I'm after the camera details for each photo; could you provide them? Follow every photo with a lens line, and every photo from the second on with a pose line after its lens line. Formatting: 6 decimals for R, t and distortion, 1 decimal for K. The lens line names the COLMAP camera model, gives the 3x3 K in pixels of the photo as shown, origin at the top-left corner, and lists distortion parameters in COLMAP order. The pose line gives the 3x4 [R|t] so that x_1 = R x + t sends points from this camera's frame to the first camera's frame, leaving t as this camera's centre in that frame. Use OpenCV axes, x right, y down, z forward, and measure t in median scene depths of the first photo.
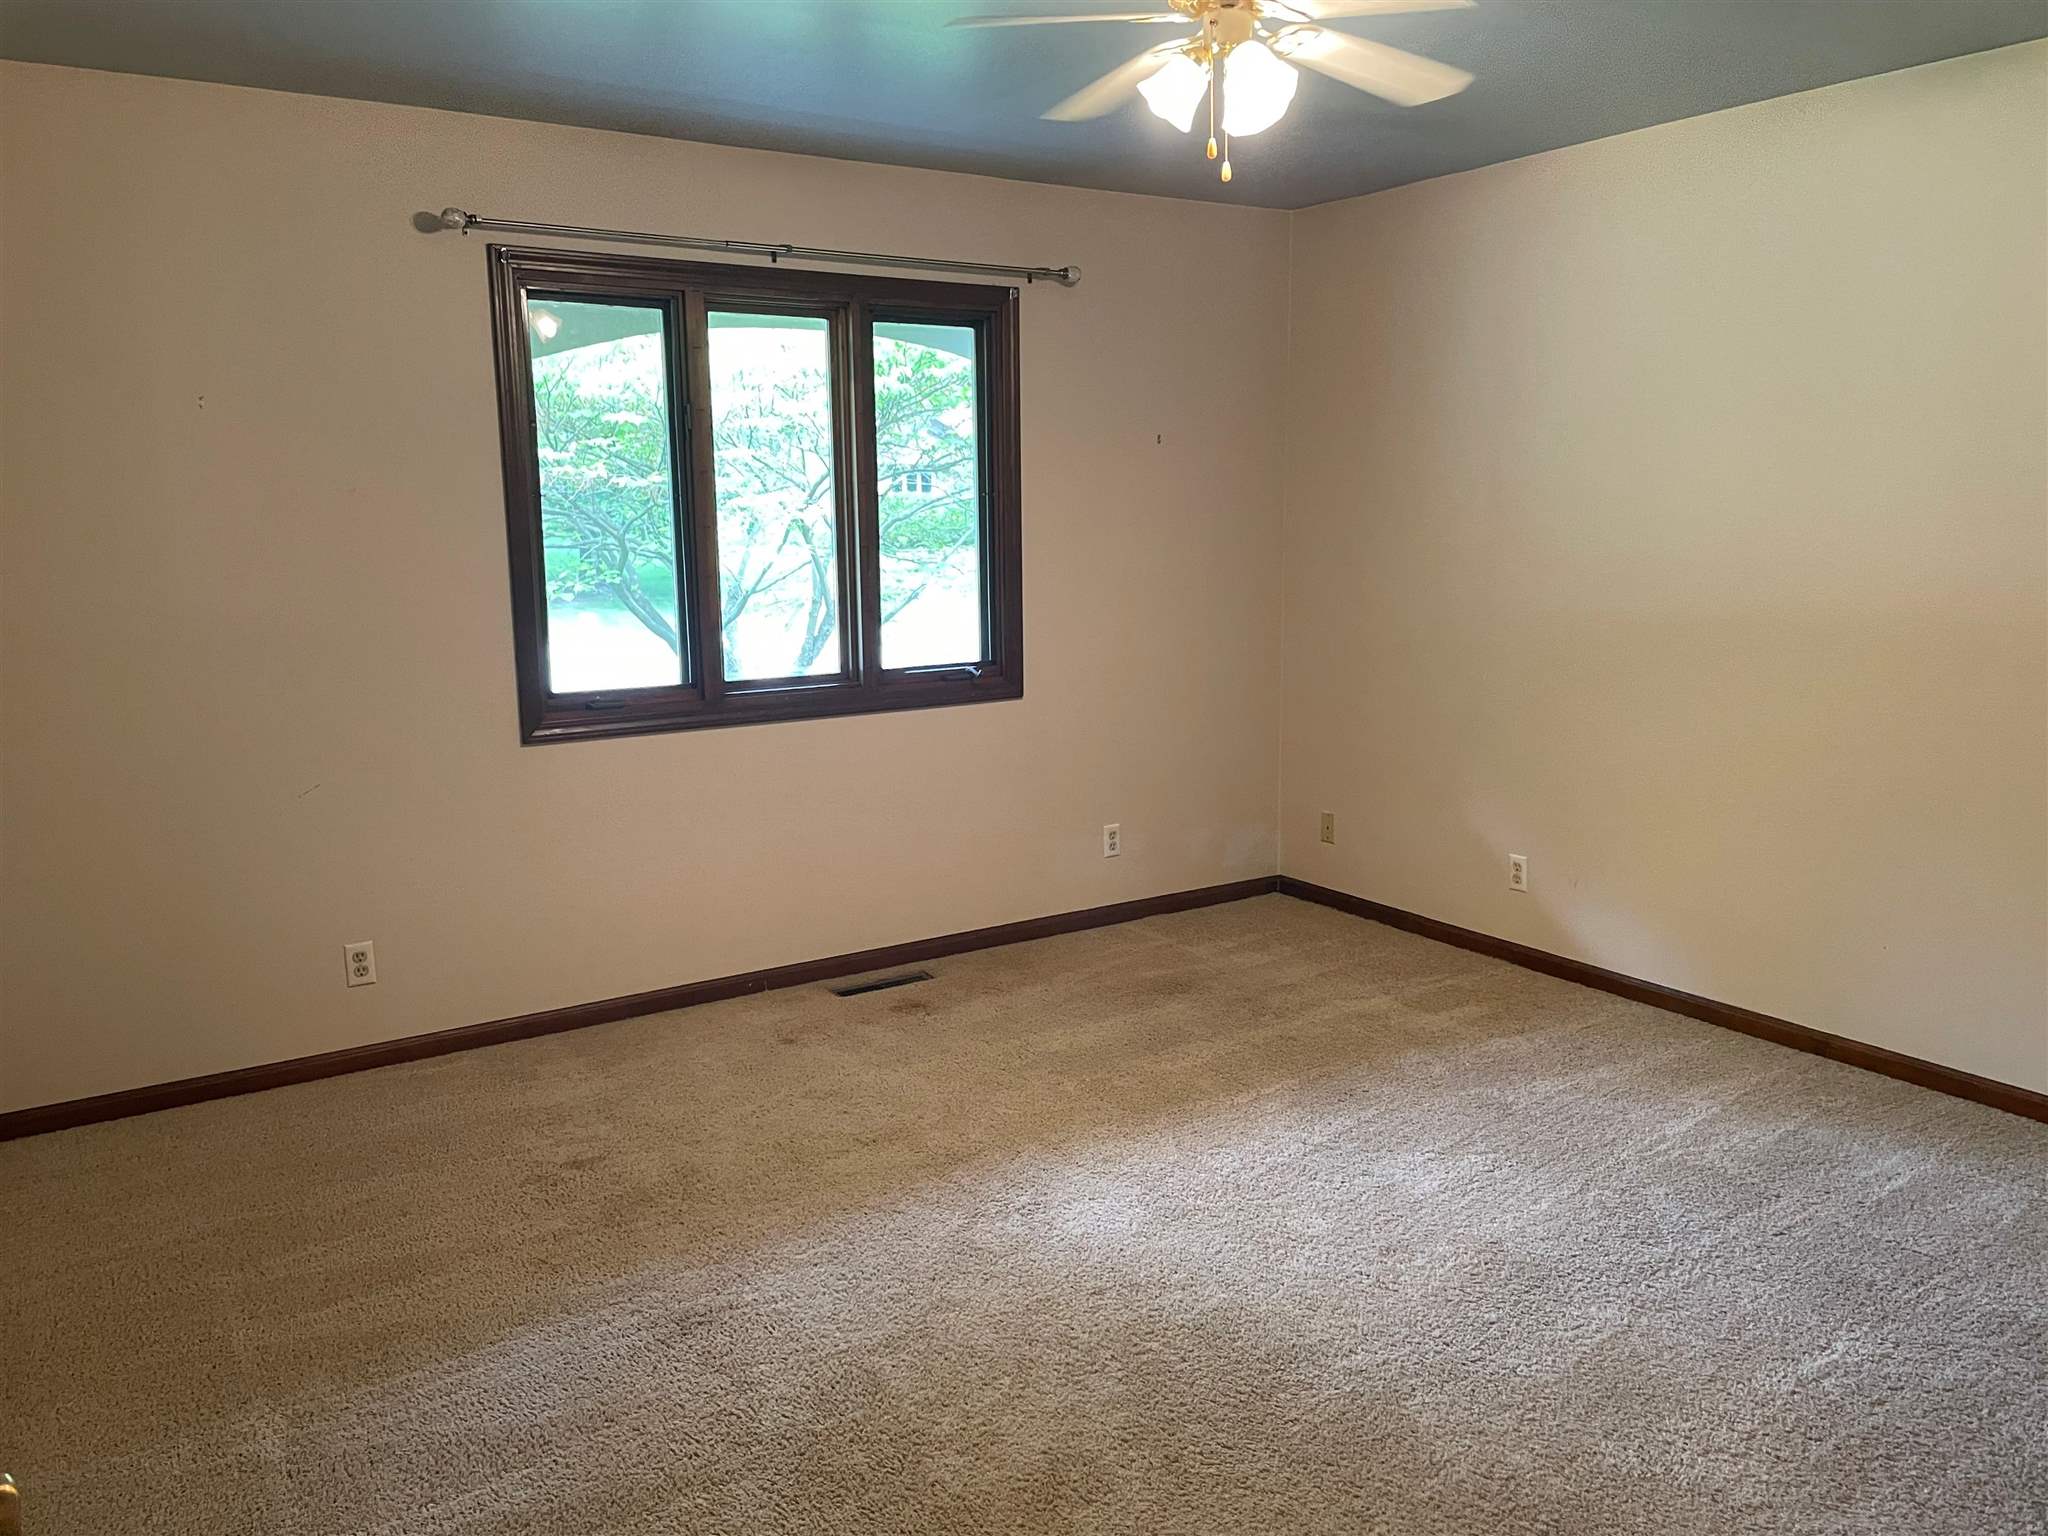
lens RADIAL K [[1542.1, 0, 1025.9], [0, 1542.1, 773.0], [0, 0, 1]] dist [0.000282, -0.001326]
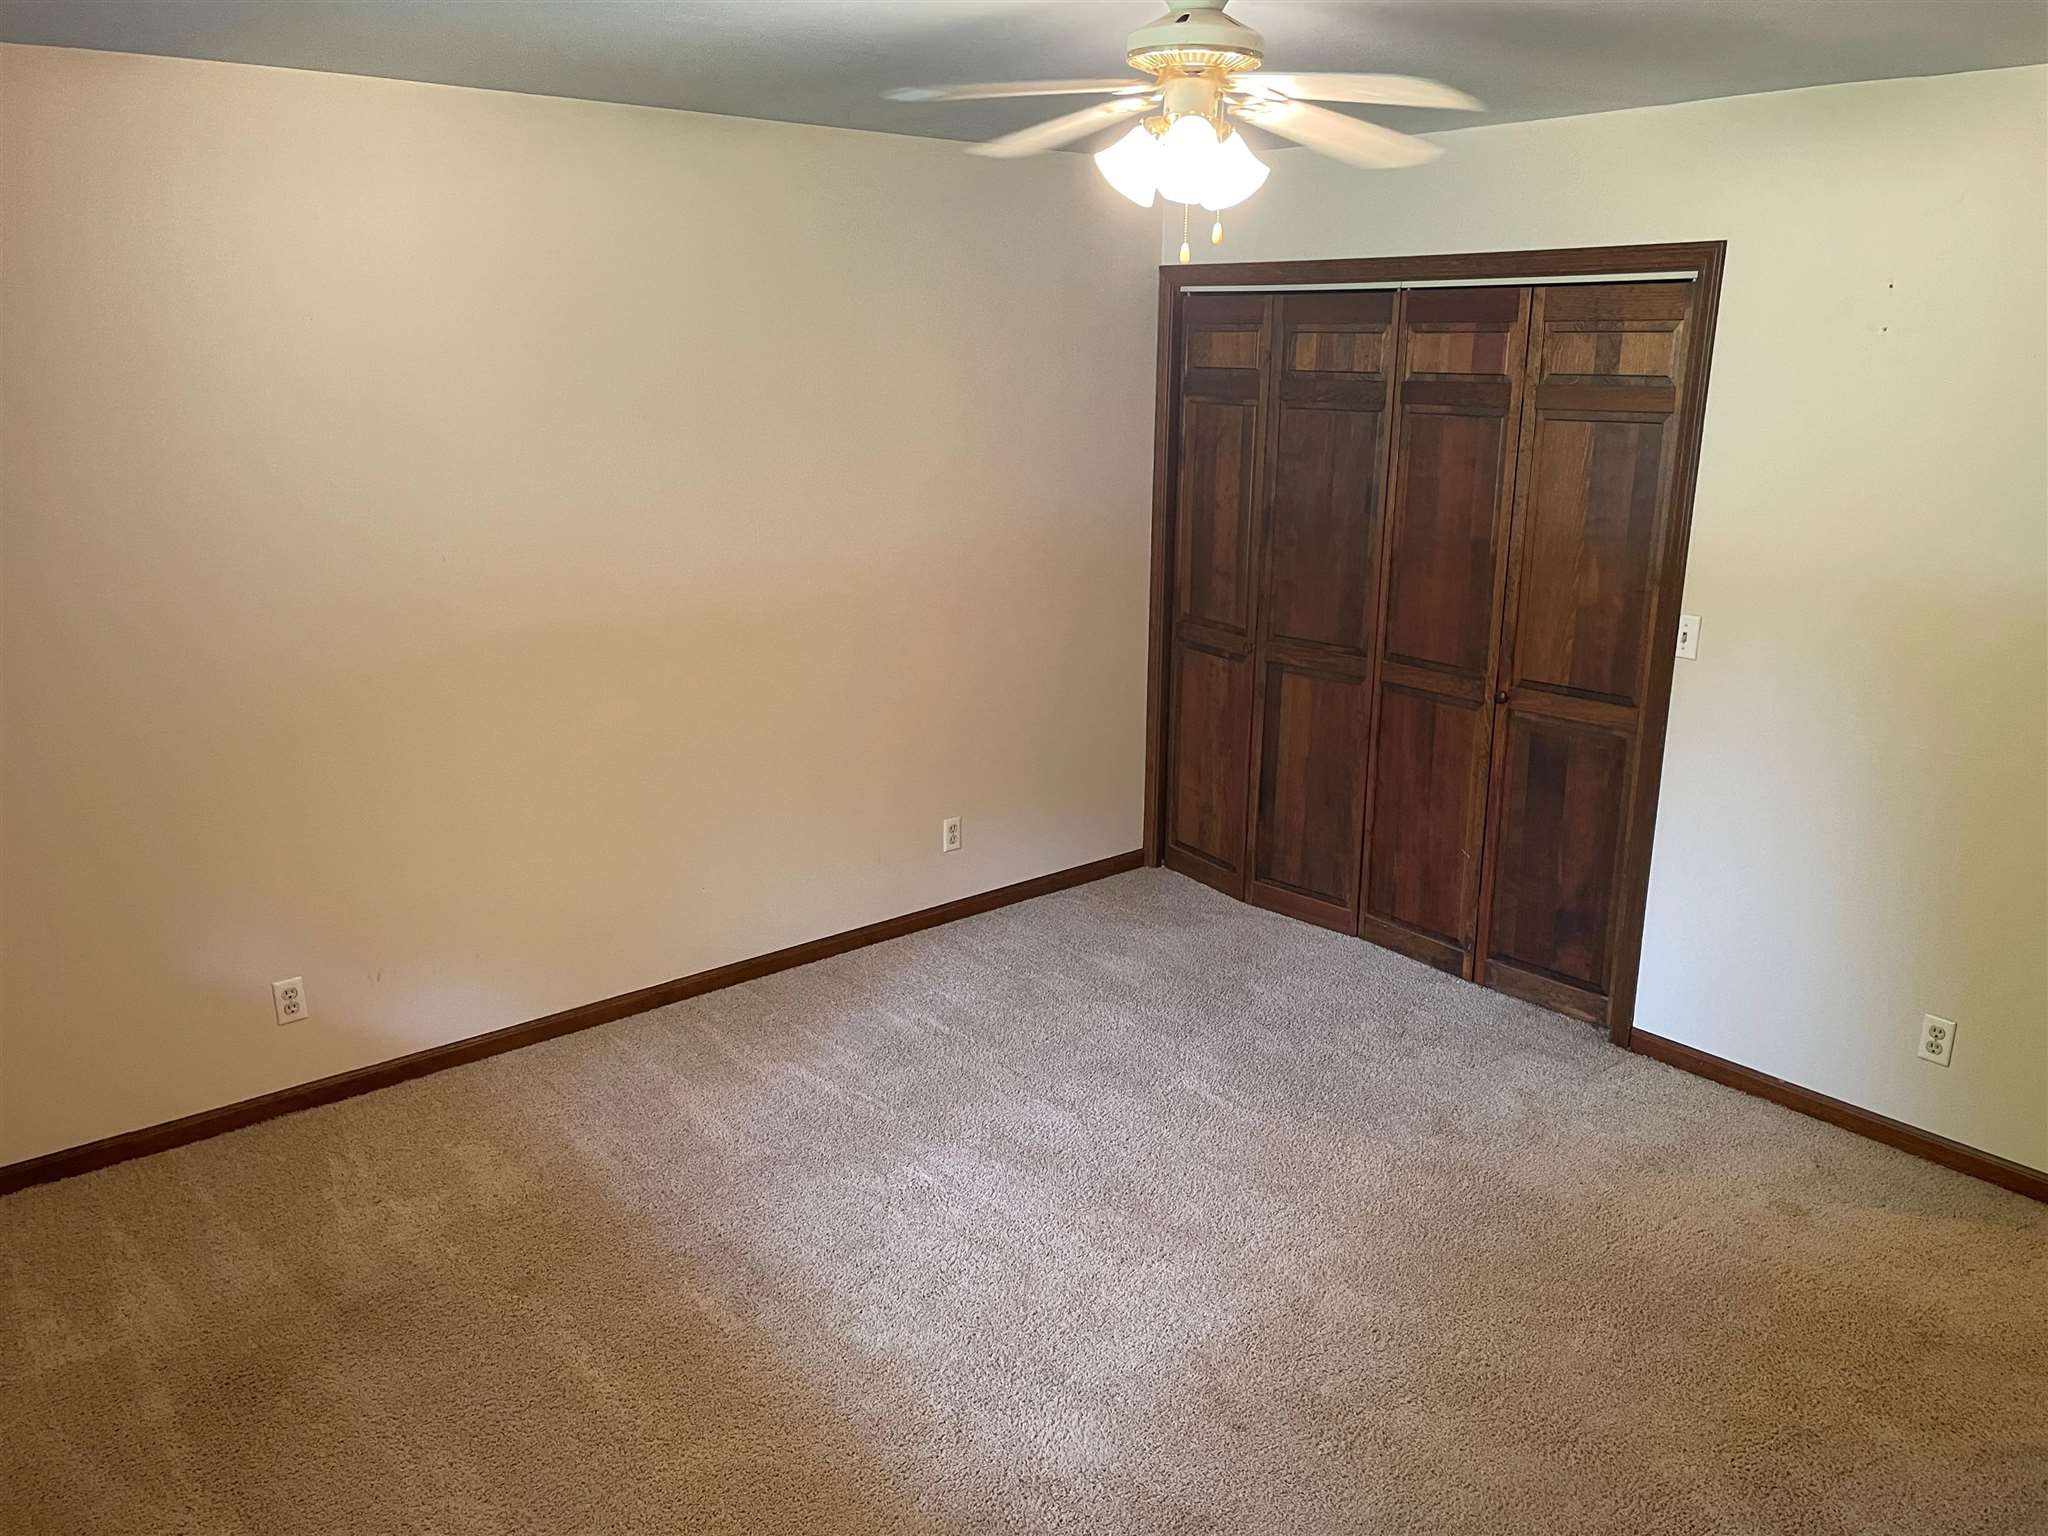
lens RADIAL K [[1542.1, 0, 1023.4], [0, 1542.1, 762.2], [0, 0, 1]] dist [0.000282, -0.001326]
pose [[-0.112541, -0.261030, 0.958748, -0.485895], [0.172814, 0.945031, 0.277581, -0.222623], [-0.978504, 0.196924, -0.061245, 0.718741]]
